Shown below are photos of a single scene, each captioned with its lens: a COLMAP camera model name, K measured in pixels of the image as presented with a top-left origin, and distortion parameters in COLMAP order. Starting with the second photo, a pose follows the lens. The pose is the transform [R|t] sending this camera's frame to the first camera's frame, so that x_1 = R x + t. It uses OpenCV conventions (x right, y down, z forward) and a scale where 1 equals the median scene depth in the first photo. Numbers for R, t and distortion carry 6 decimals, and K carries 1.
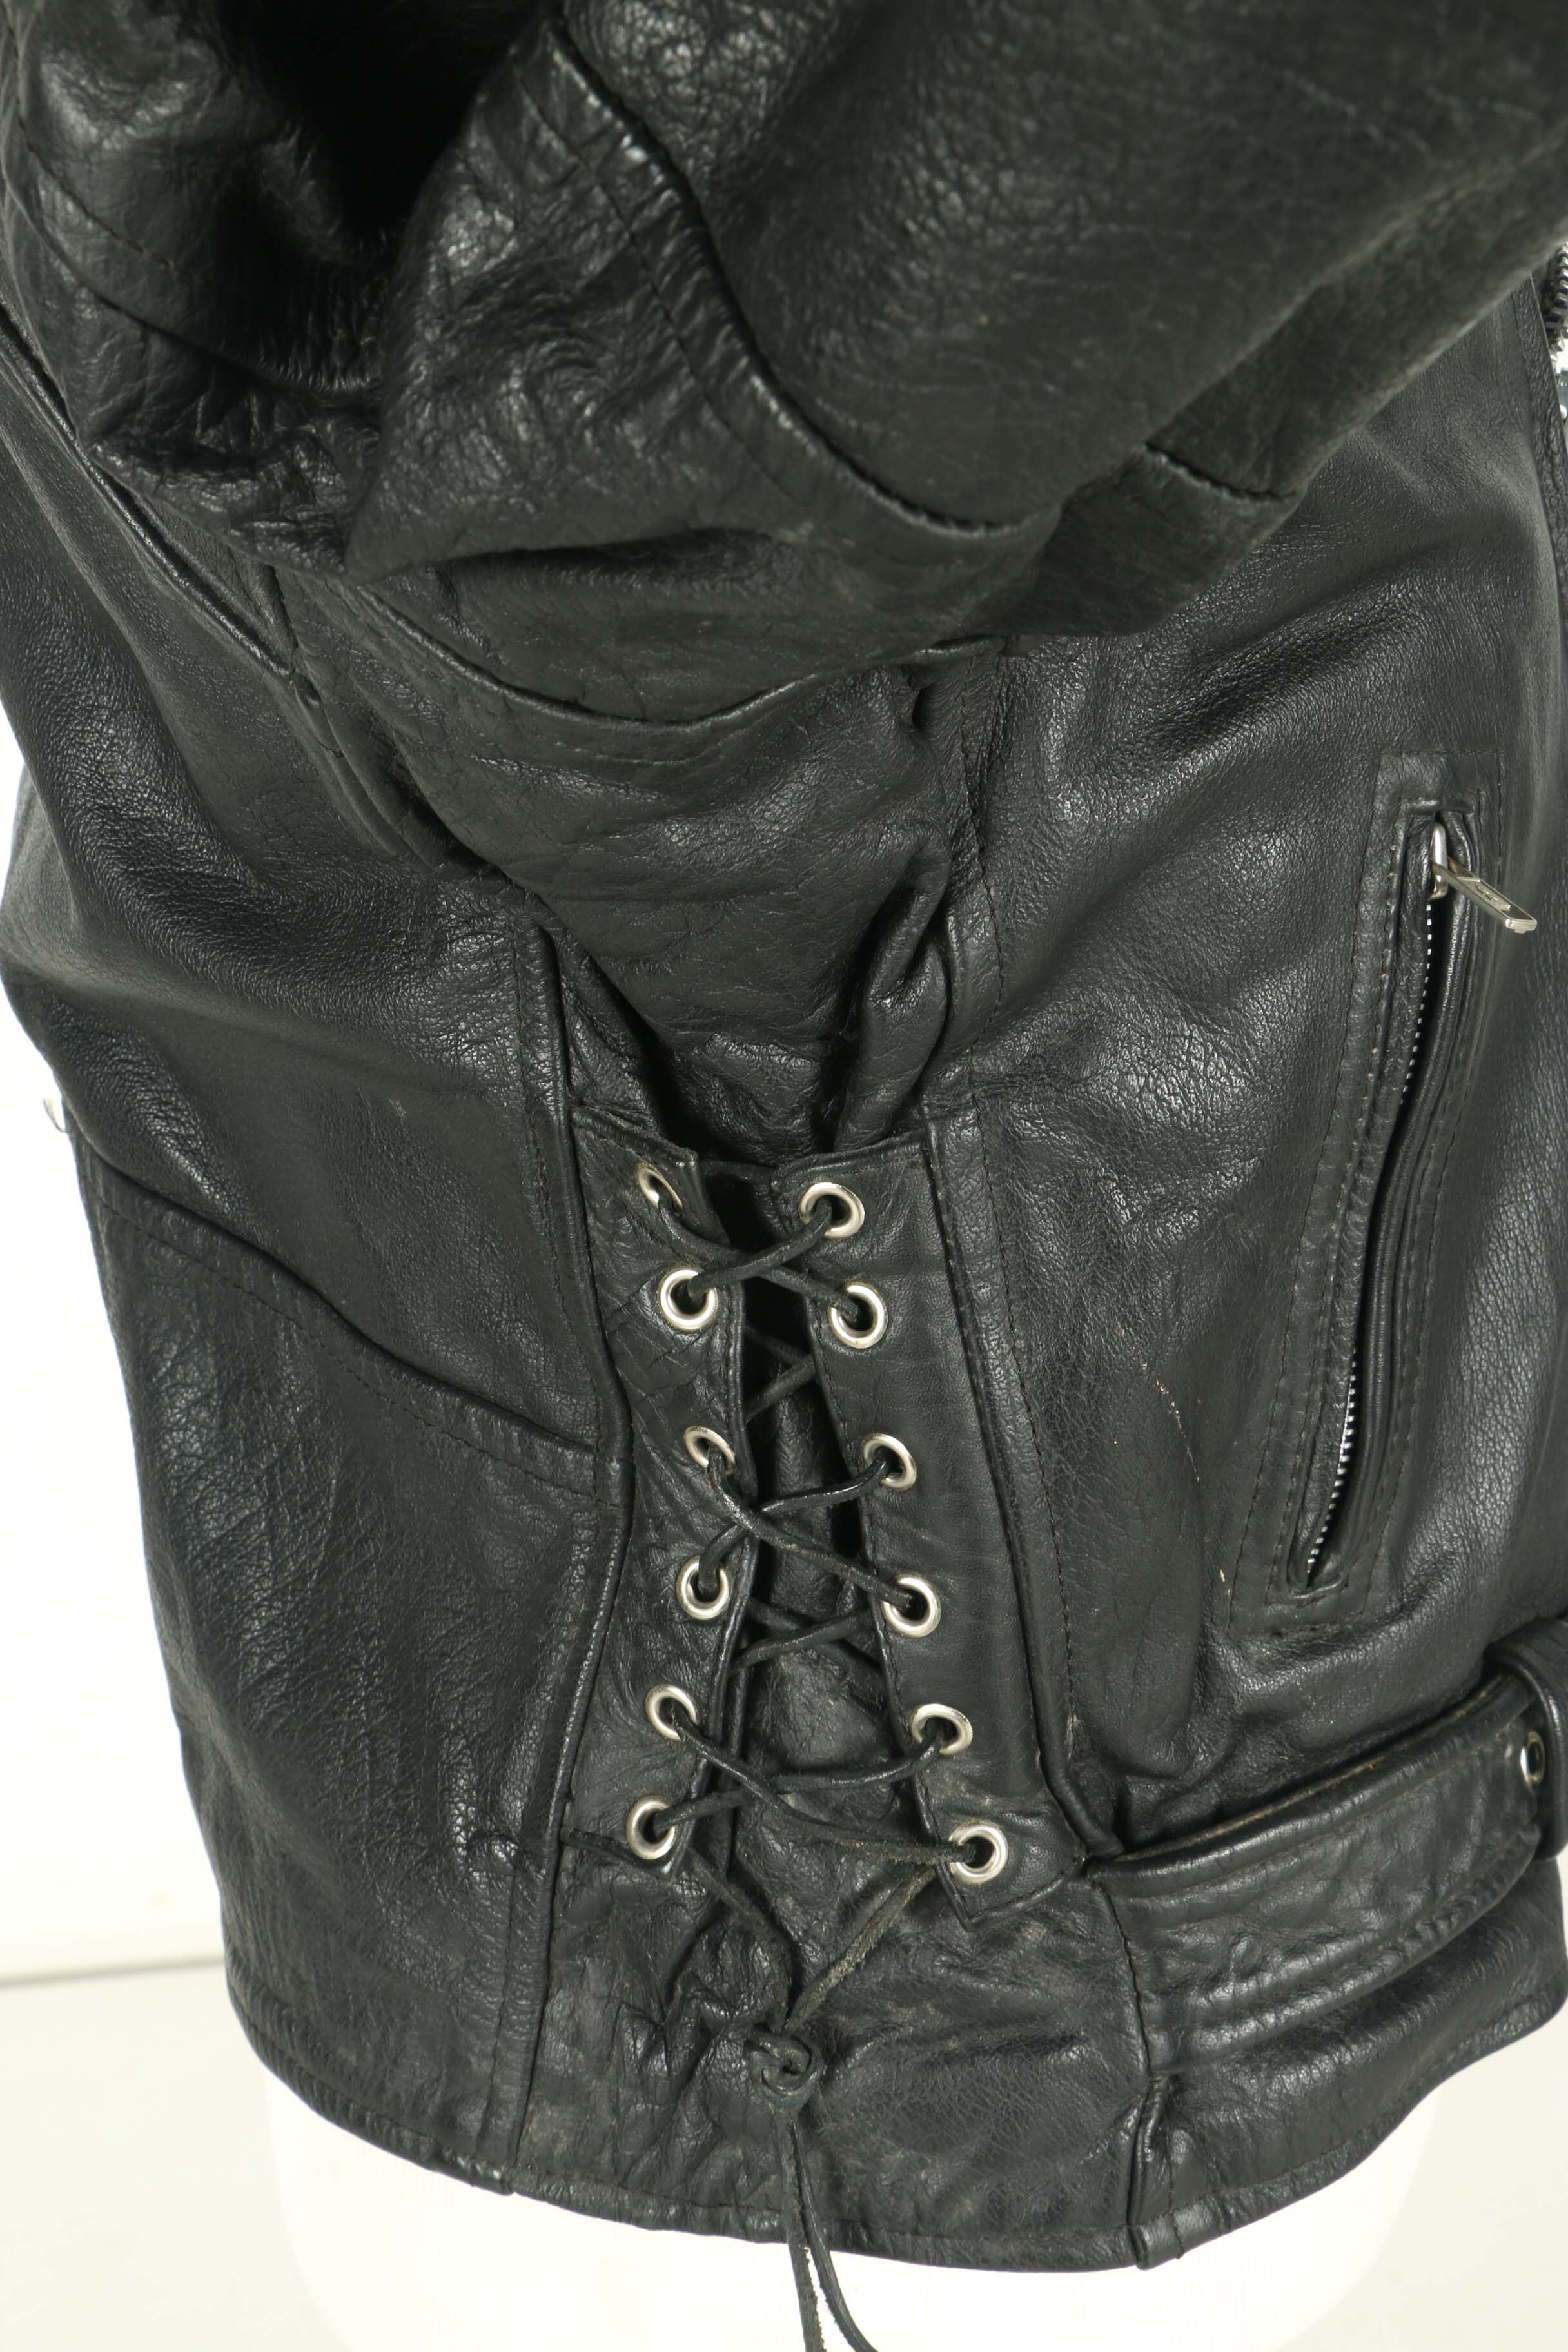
lens RADIAL K [[3426.0, 0, 784.0], [0, 3426.0, 1176.0], [0, 0, 1]] dist [0.017566, 0.042030]
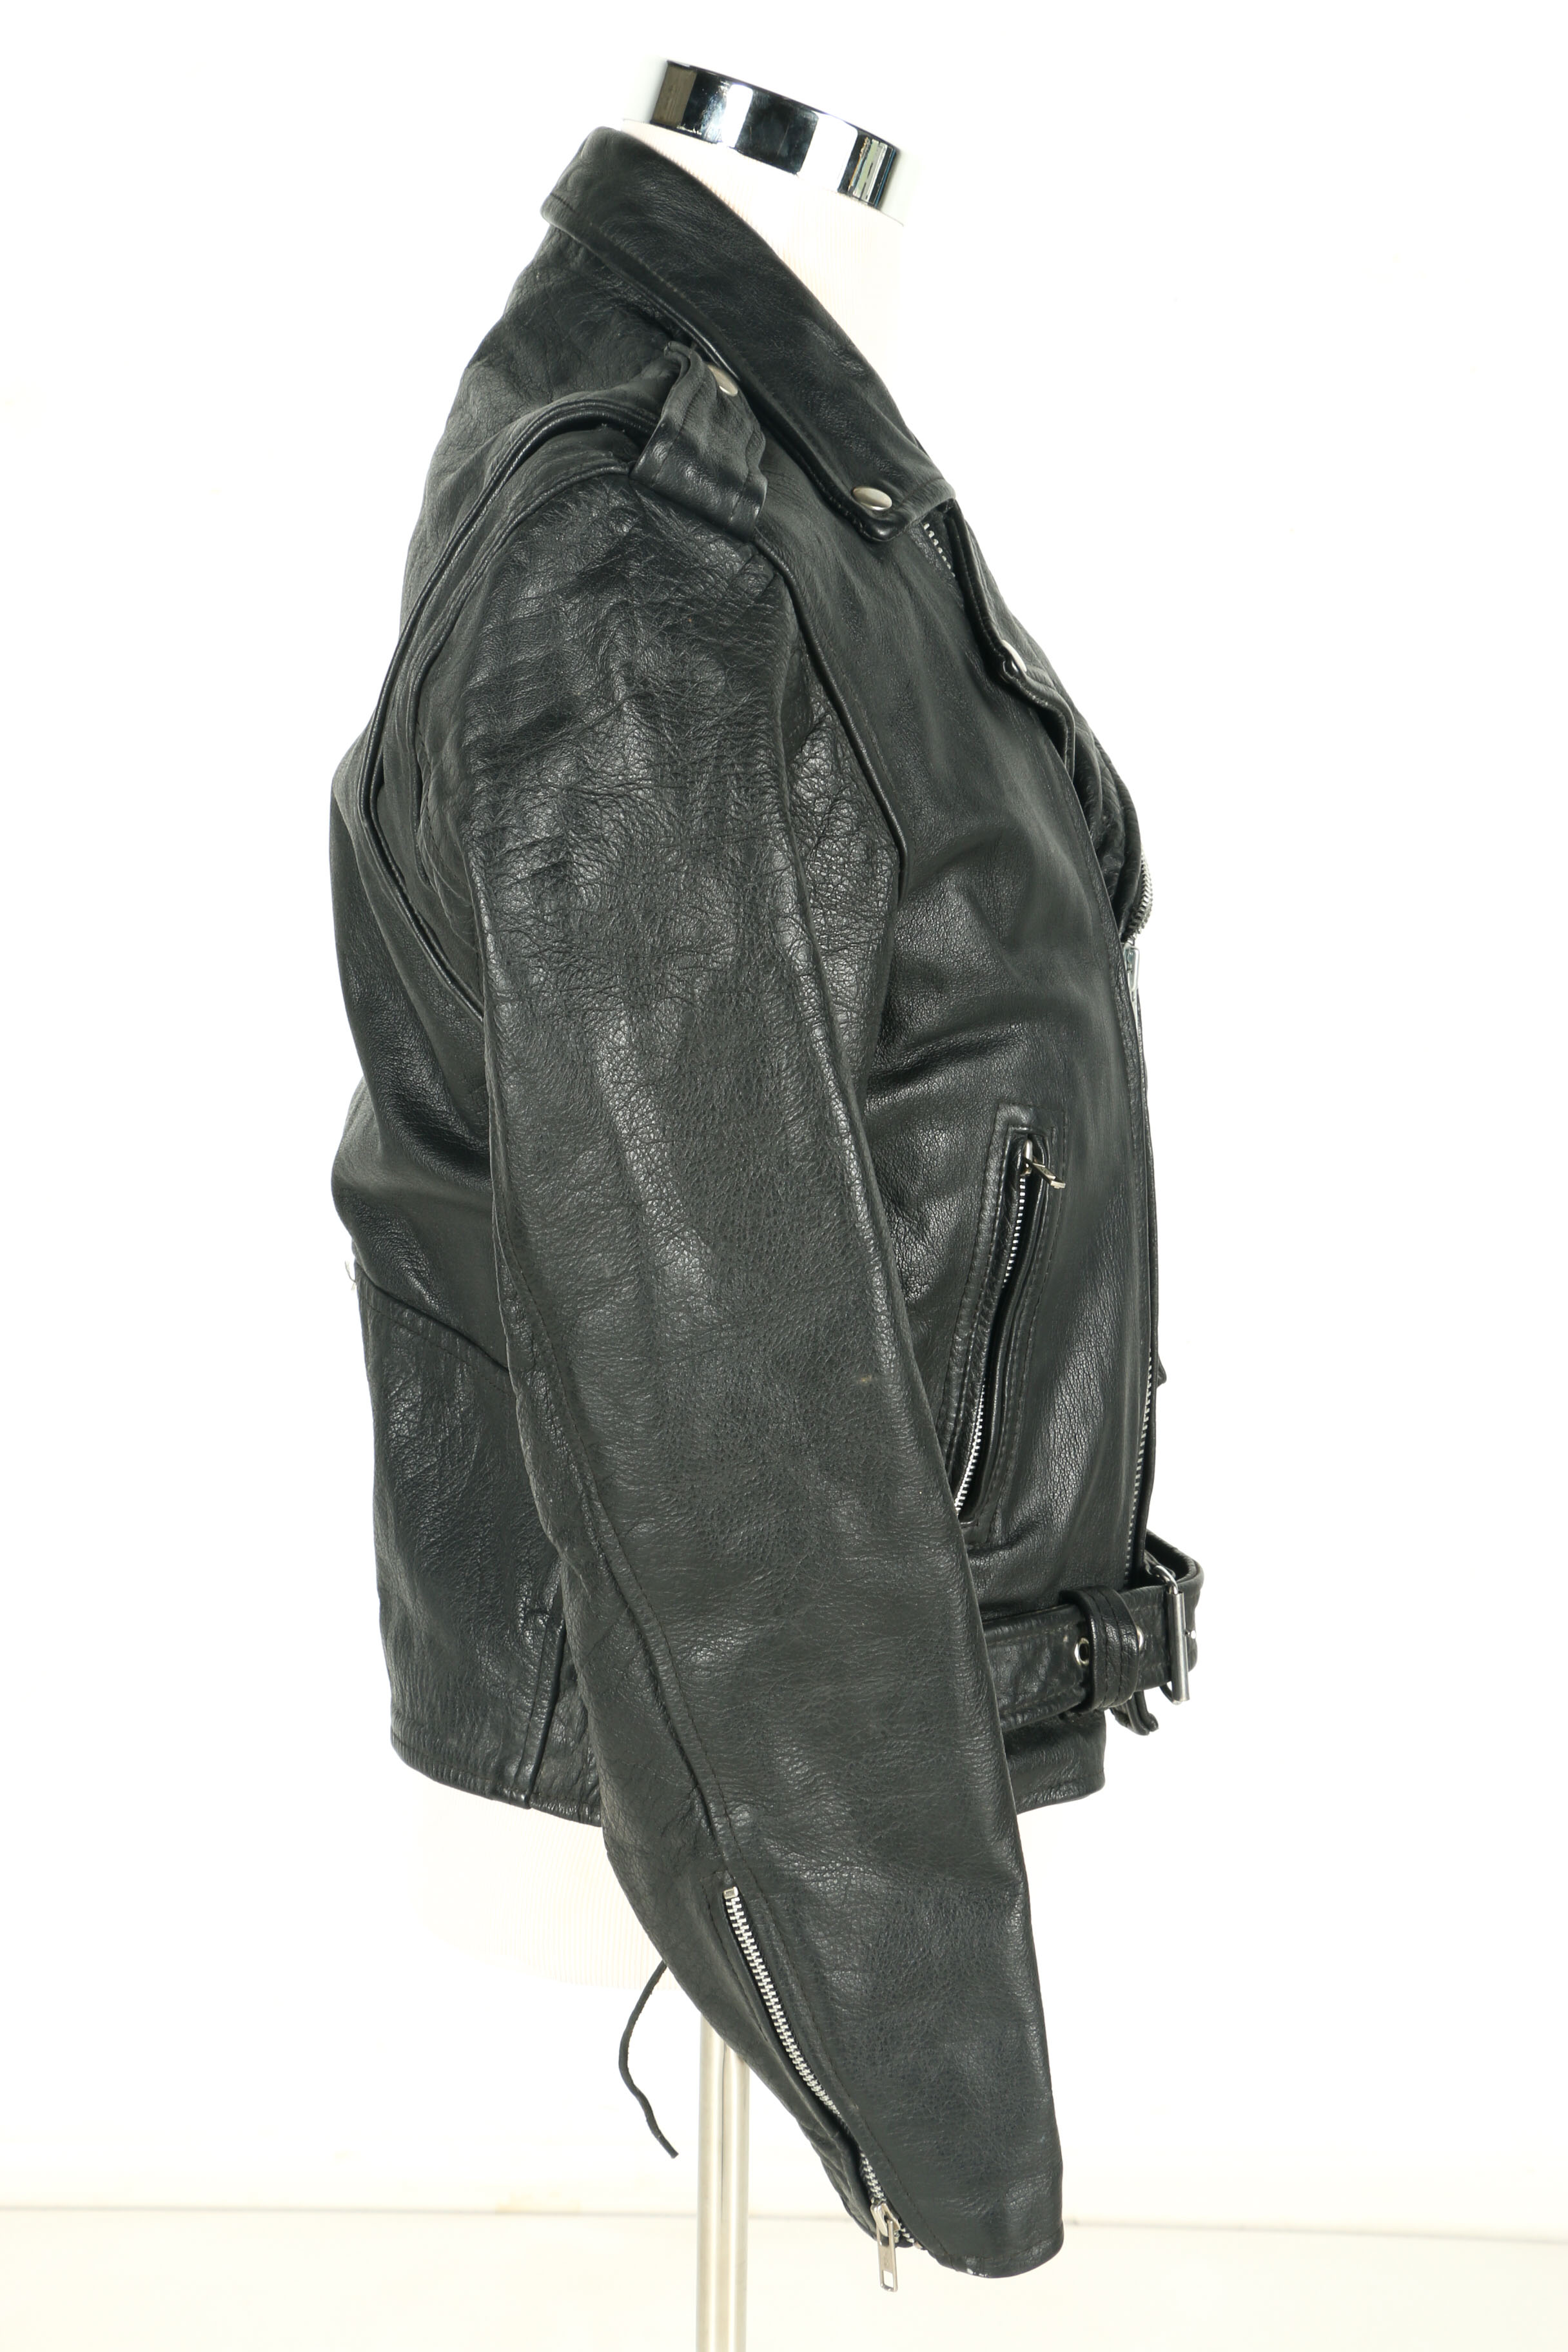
lens RADIAL K [[3426.0, 0, 784.0], [0, 3426.0, 1176.0], [0, 0, 1]] dist [0.017566, 0.042030]
pose [[0.995173, 0.082728, -0.052798, 0.139006], [-0.090915, 0.979728, -0.178513, 0.281134], [0.036960, 0.182451, 0.982520, -0.978591]]
